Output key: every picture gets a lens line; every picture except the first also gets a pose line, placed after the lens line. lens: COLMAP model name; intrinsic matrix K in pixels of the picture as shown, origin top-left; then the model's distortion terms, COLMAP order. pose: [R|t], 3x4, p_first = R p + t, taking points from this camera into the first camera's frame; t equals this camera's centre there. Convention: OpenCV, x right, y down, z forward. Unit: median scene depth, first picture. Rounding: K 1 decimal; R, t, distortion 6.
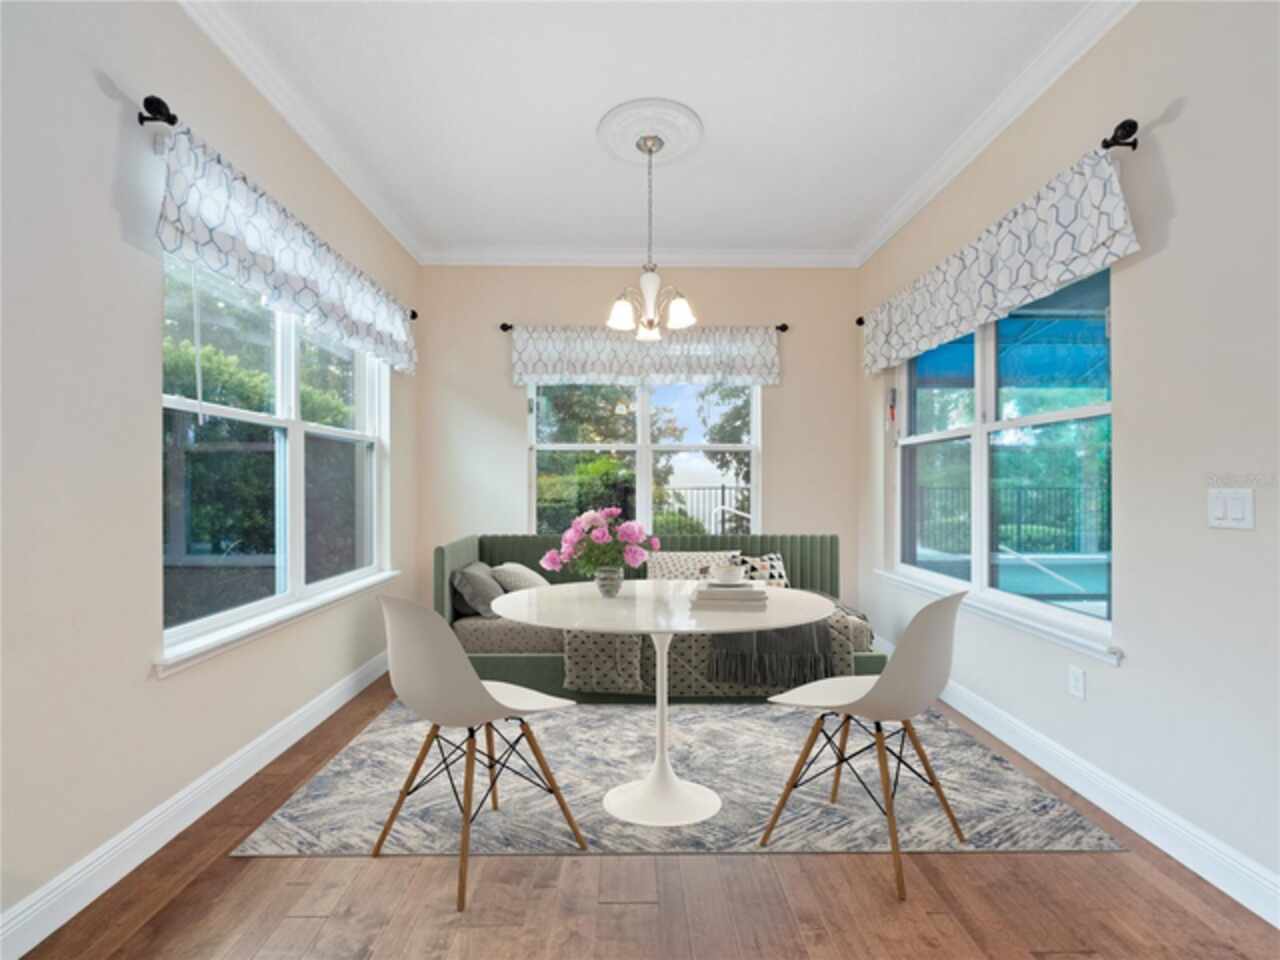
lens RADIAL K [[547.2, 0, 631.5], [0, 547.2, 479.0], [0, 0, 1]] dist [-0.014249, 0.004374]
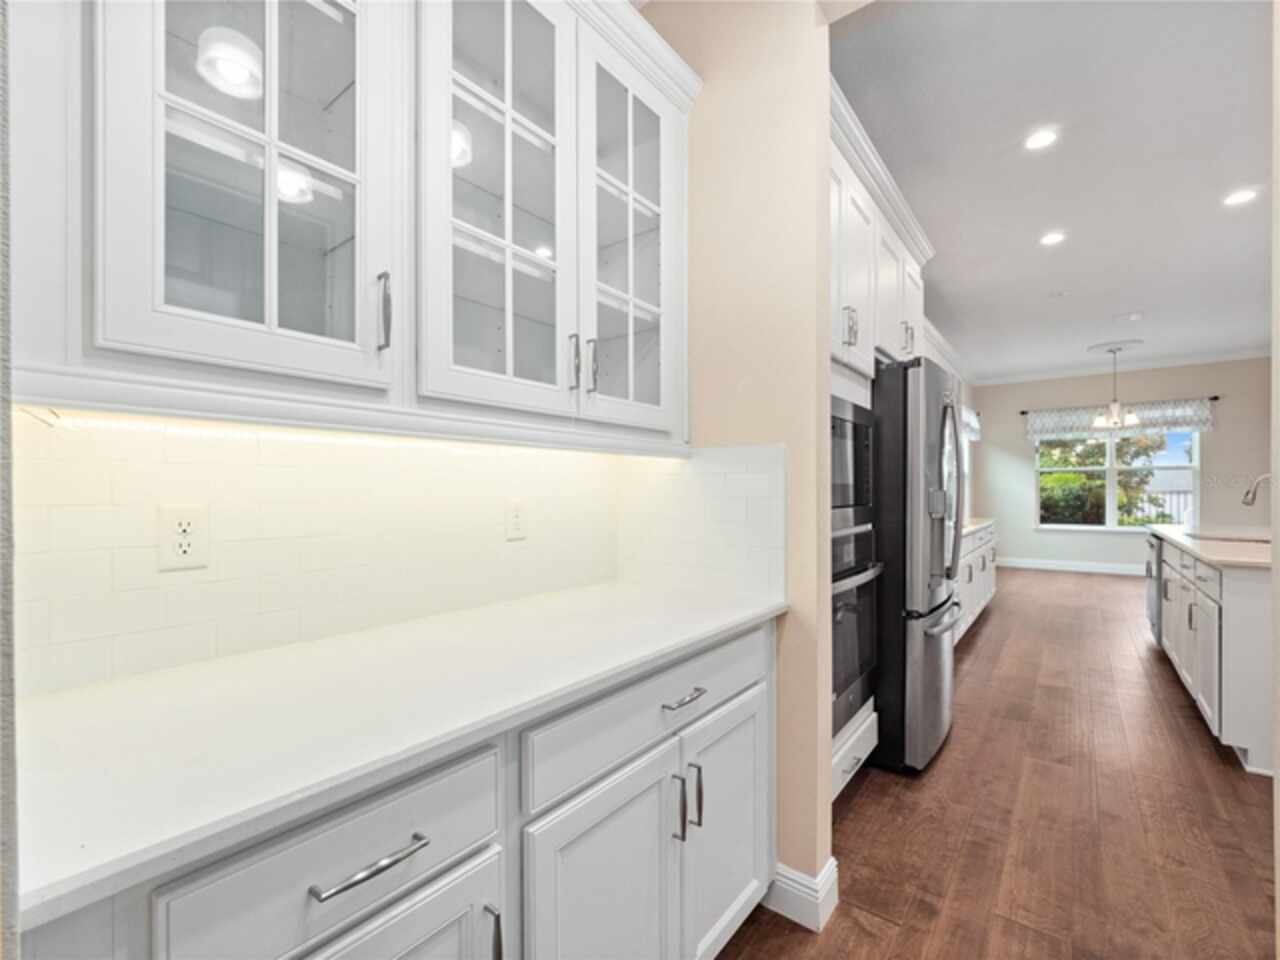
lens RADIAL K [[547.2, 0, 631.5], [0, 547.2, 479.0], [0, 0, 1]] dist [-0.014249, 0.004374]
pose [[0.769126, -0.021352, -0.638740, -0.059563], [0.012856, 0.999756, -0.017941, -0.010322], [0.638967, 0.005587, 0.769214, -1.531606]]
